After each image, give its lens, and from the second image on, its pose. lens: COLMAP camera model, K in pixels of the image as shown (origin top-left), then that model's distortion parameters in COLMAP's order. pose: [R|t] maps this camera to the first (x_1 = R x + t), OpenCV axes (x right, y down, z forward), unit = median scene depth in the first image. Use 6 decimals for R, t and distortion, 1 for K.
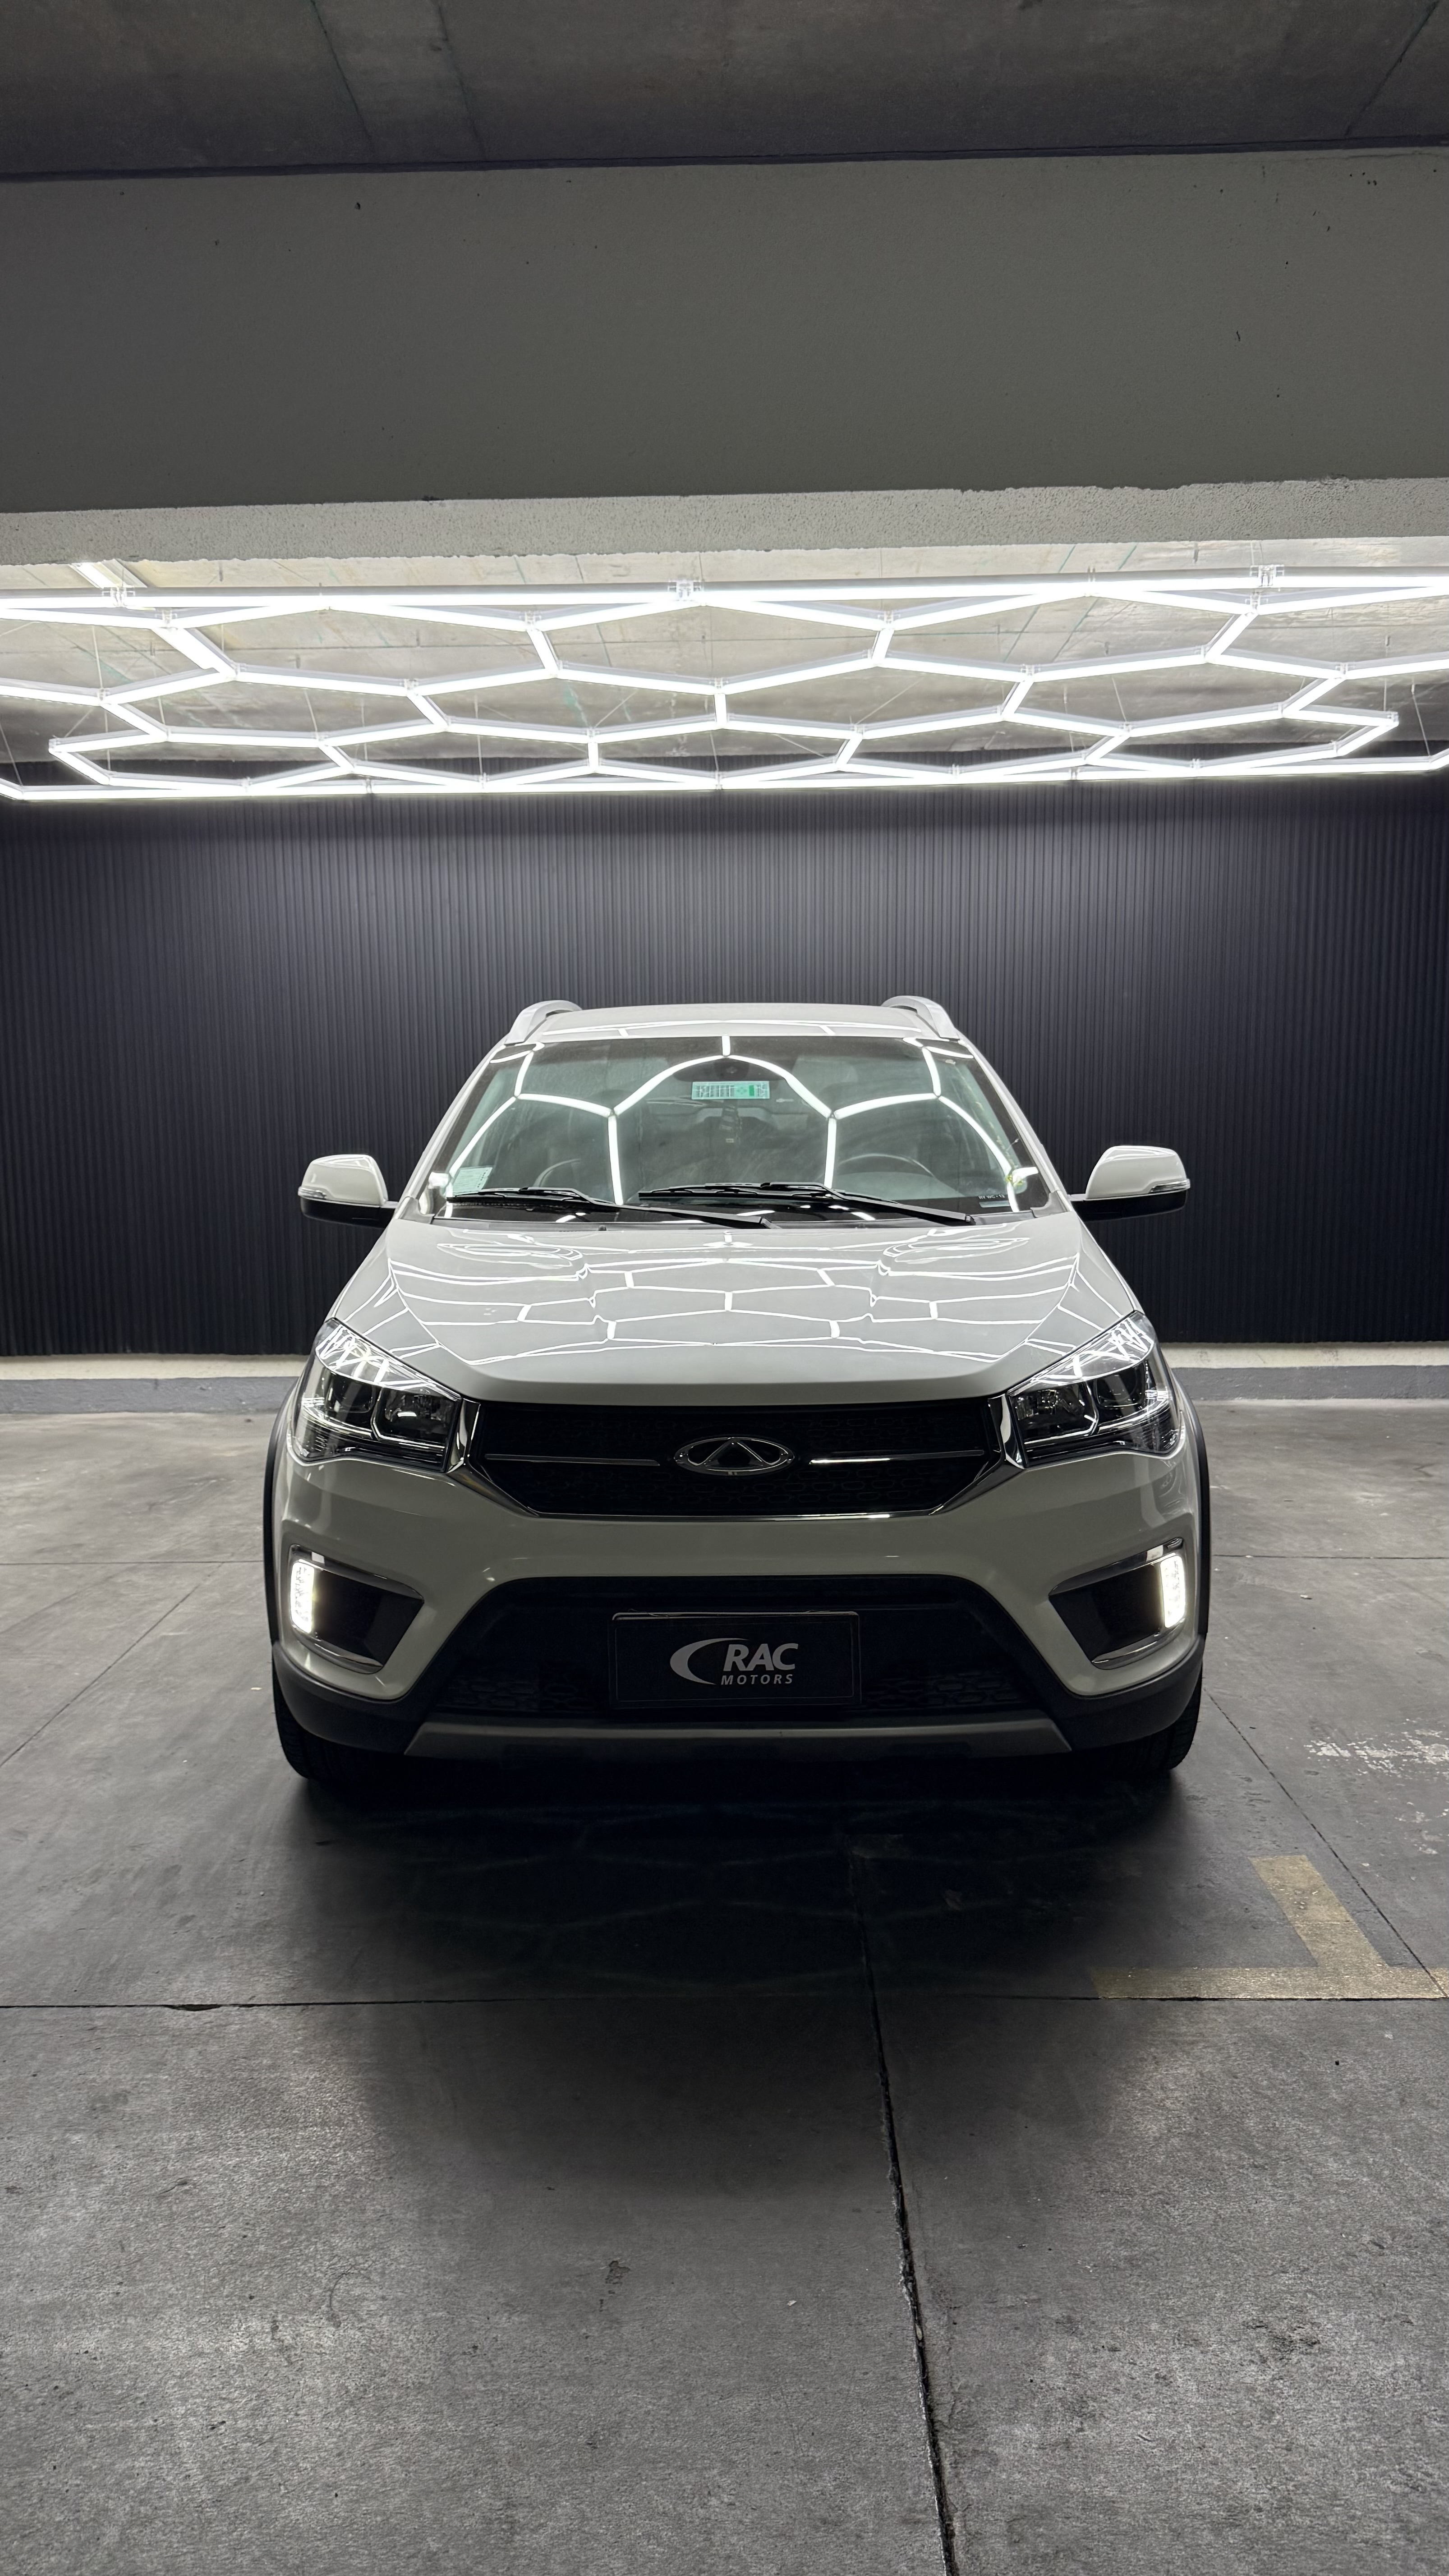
lens RADIAL K [[1898.1, 0, 728.7], [0, 1898.1, 1289.9], [0, 0, 1]] dist [-0.007326, -0.028817]
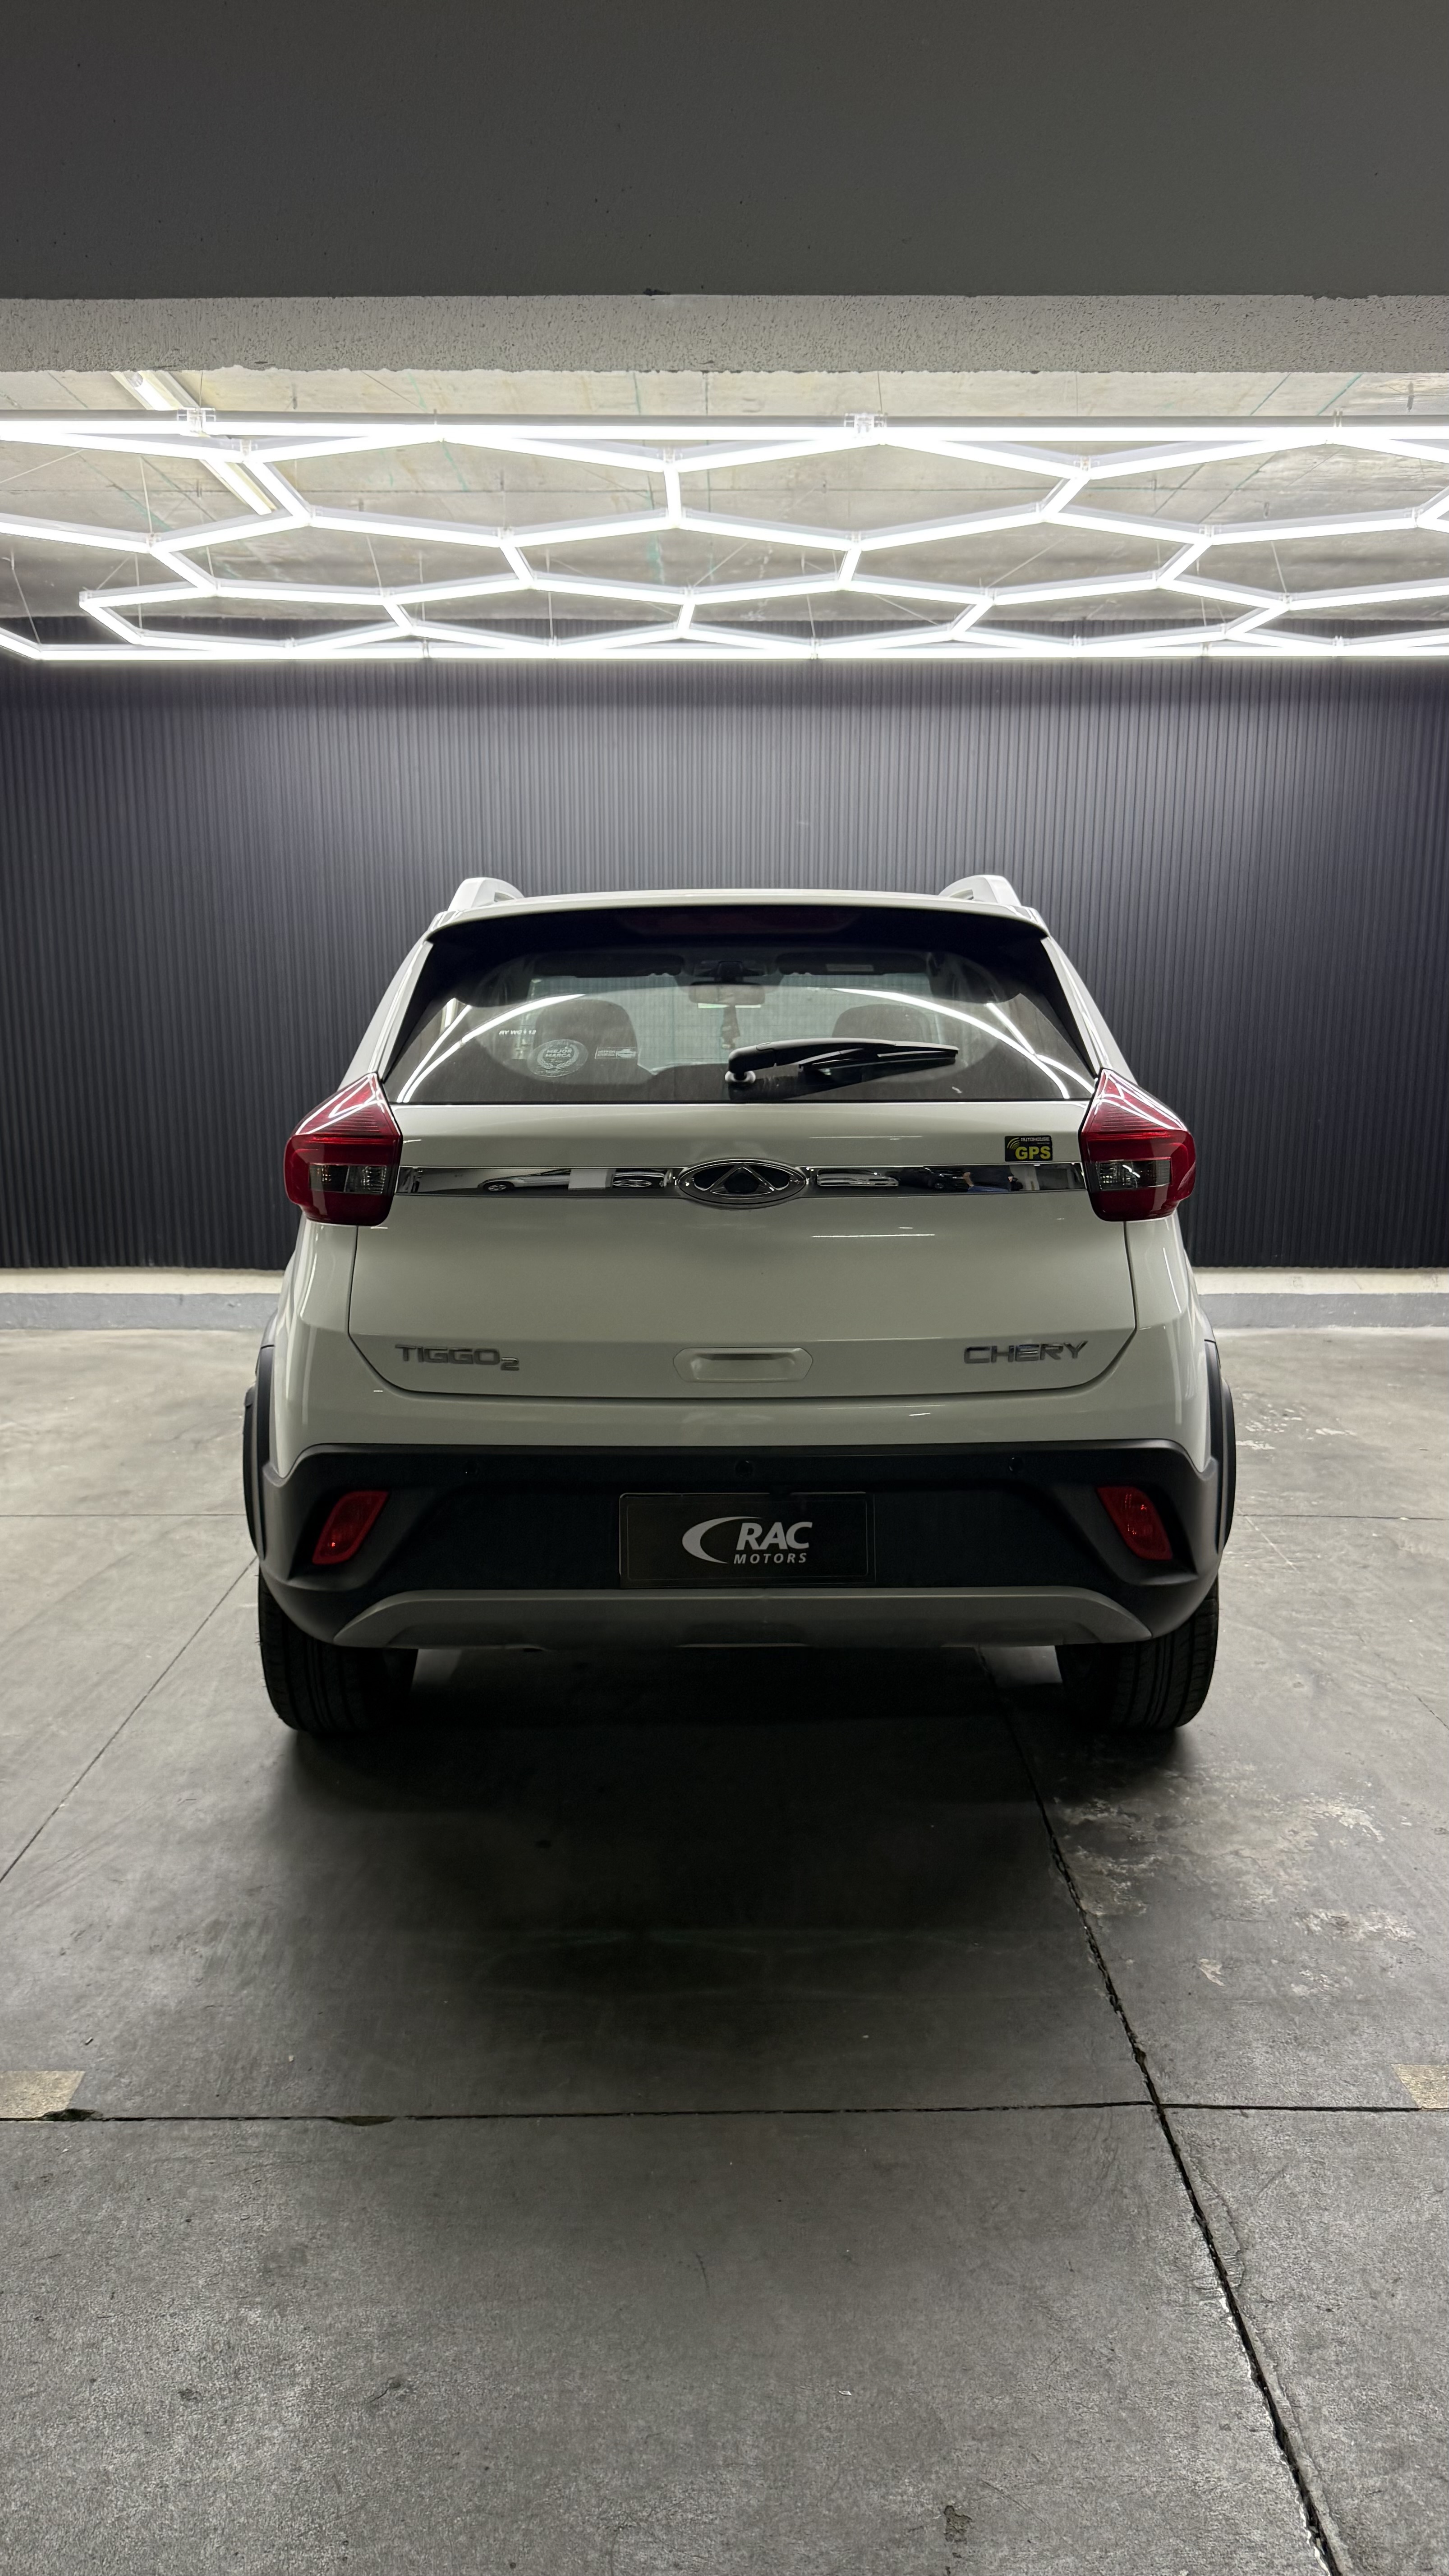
lens RADIAL K [[1898.1, 0, 717.1], [0, 1898.1, 1284.7], [0, 0, 1]] dist [-0.007326, -0.028817]
pose [[0.999813, 0.011644, 0.015467, -0.070158], [-0.012581, 0.997998, 0.061978, -0.024023], [-0.014715, -0.062161, 0.997958, 0.087673]]
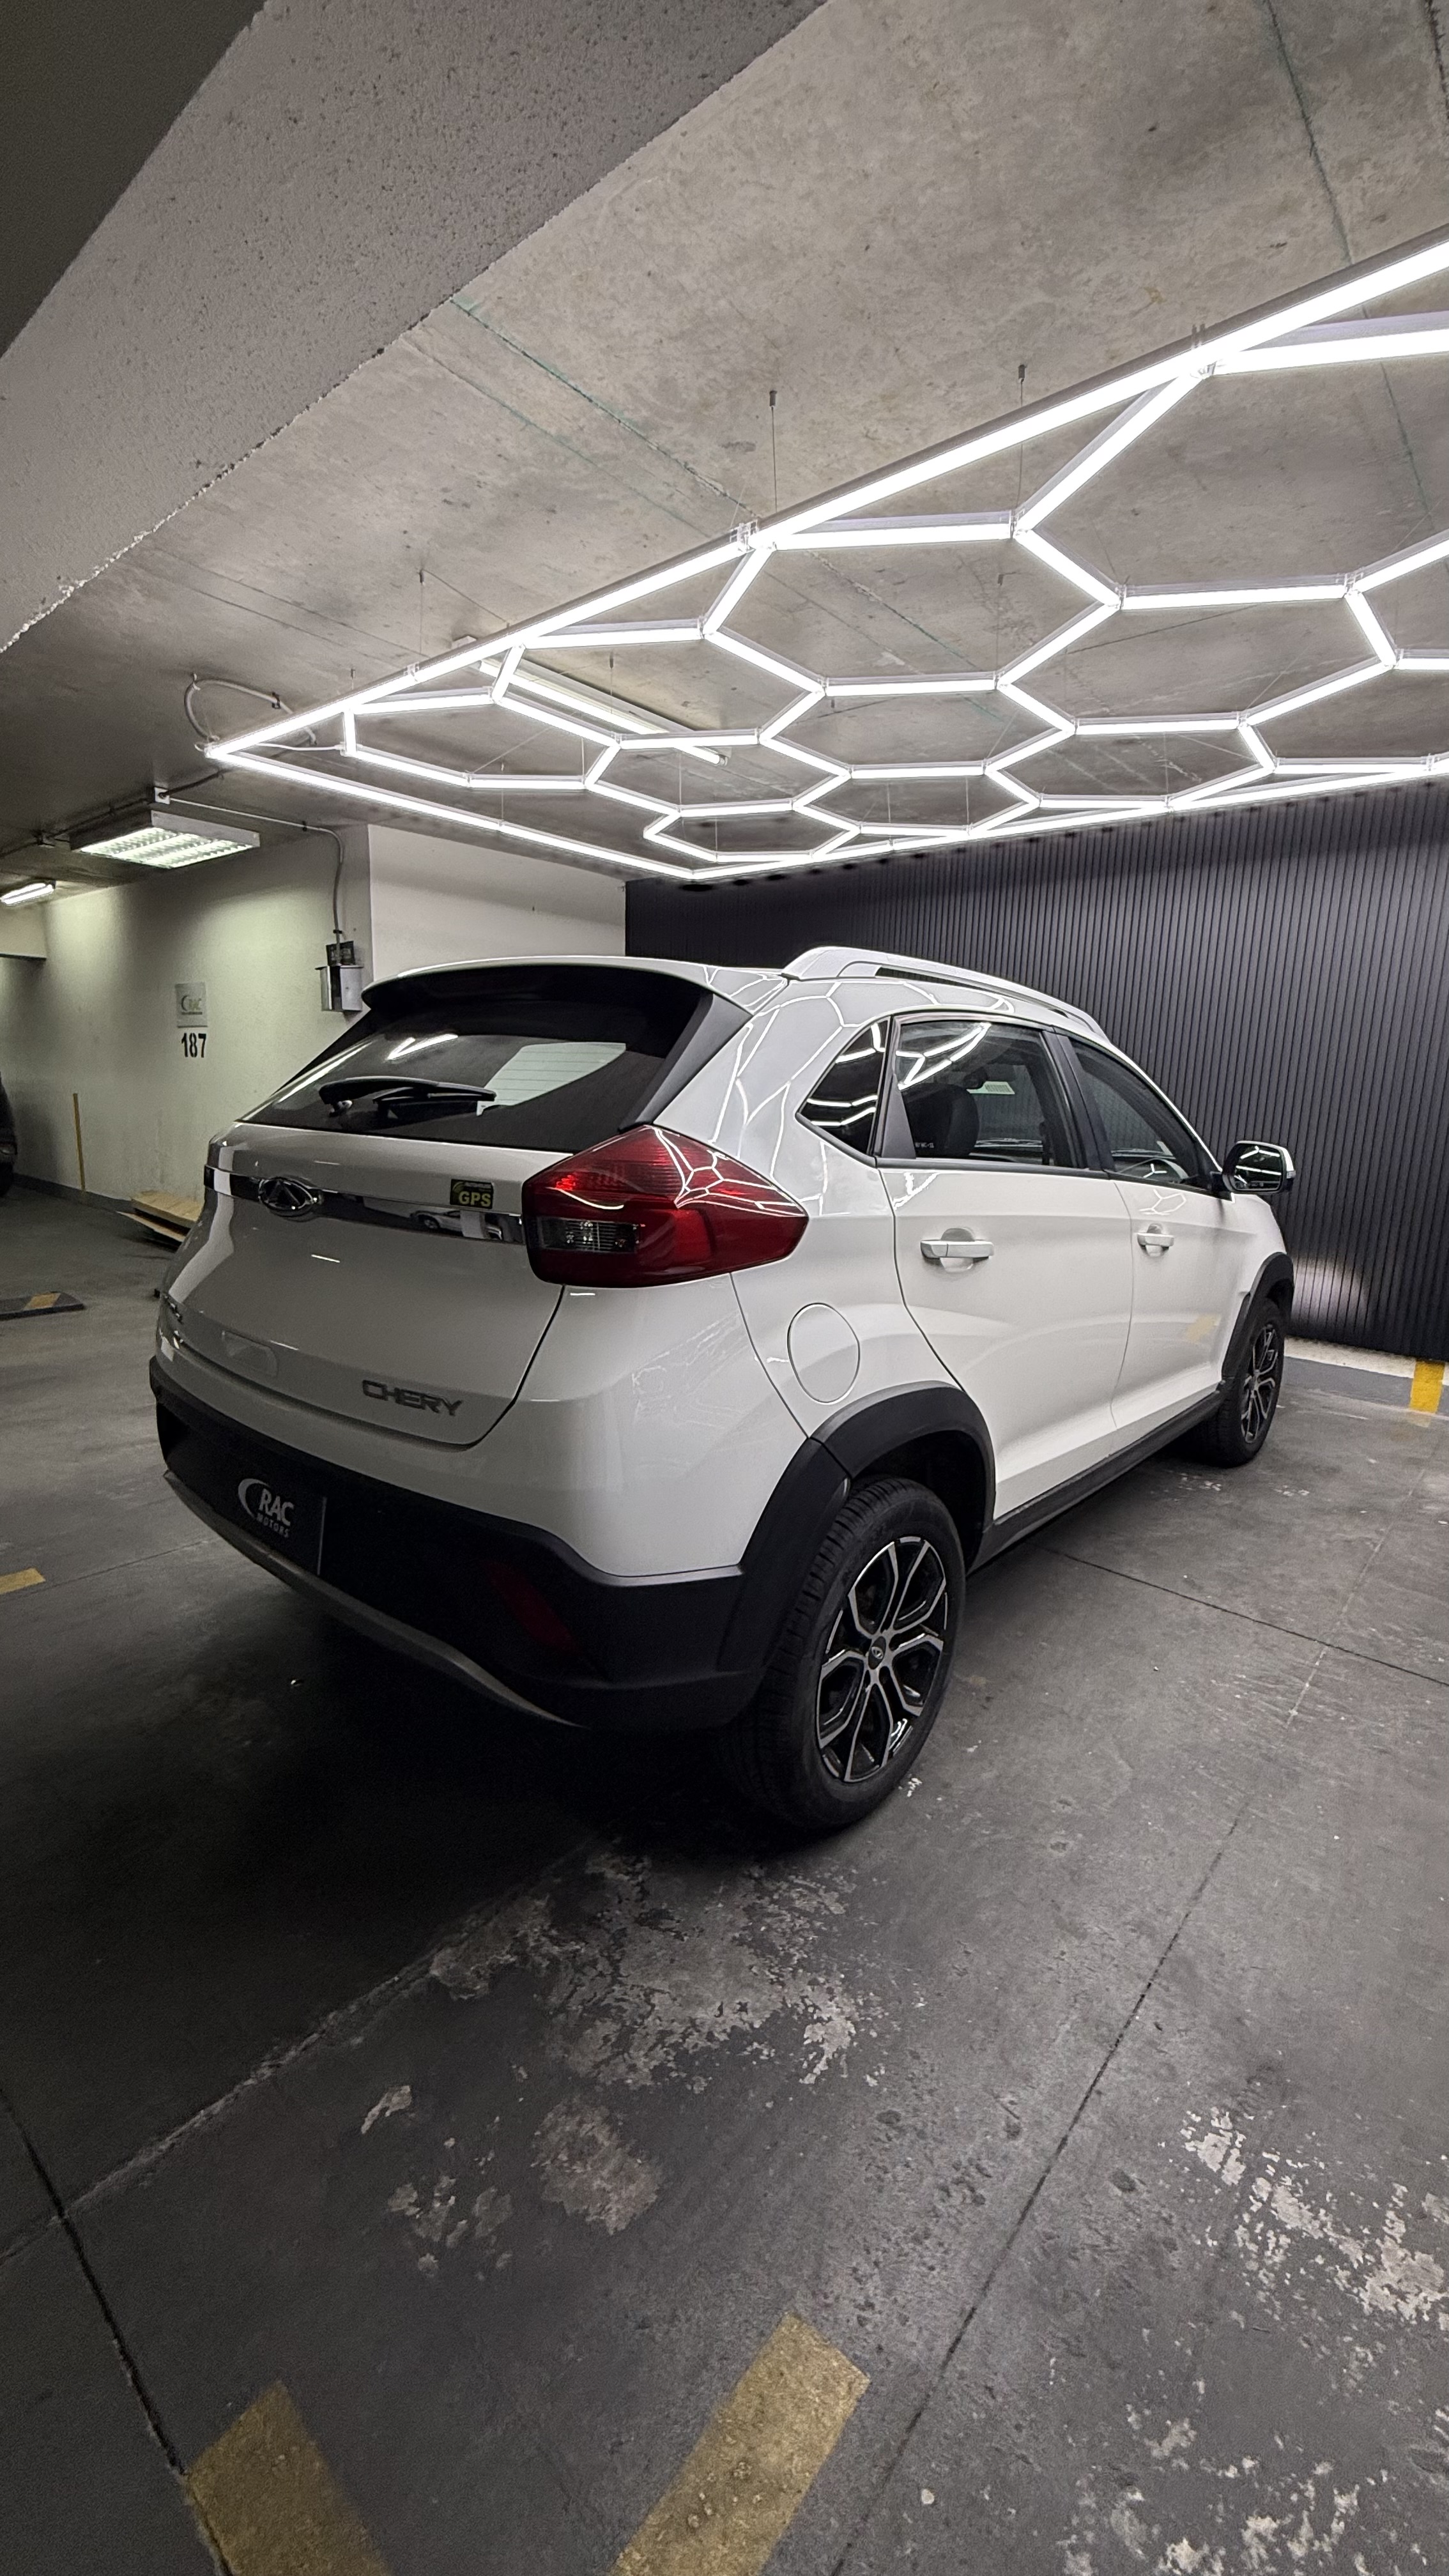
lens RADIAL K [[1021.0, 0, 766.2], [0, 1021.0, 1310.8], [0, 0, 1]] dist [-0.001056, 0.000739]
pose [[0.764375, 0.171342, -0.621589, 0.243498], [-0.116158, 0.984865, 0.128638, -0.042872], [0.634222, -0.026125, 0.772709, 0.431163]]
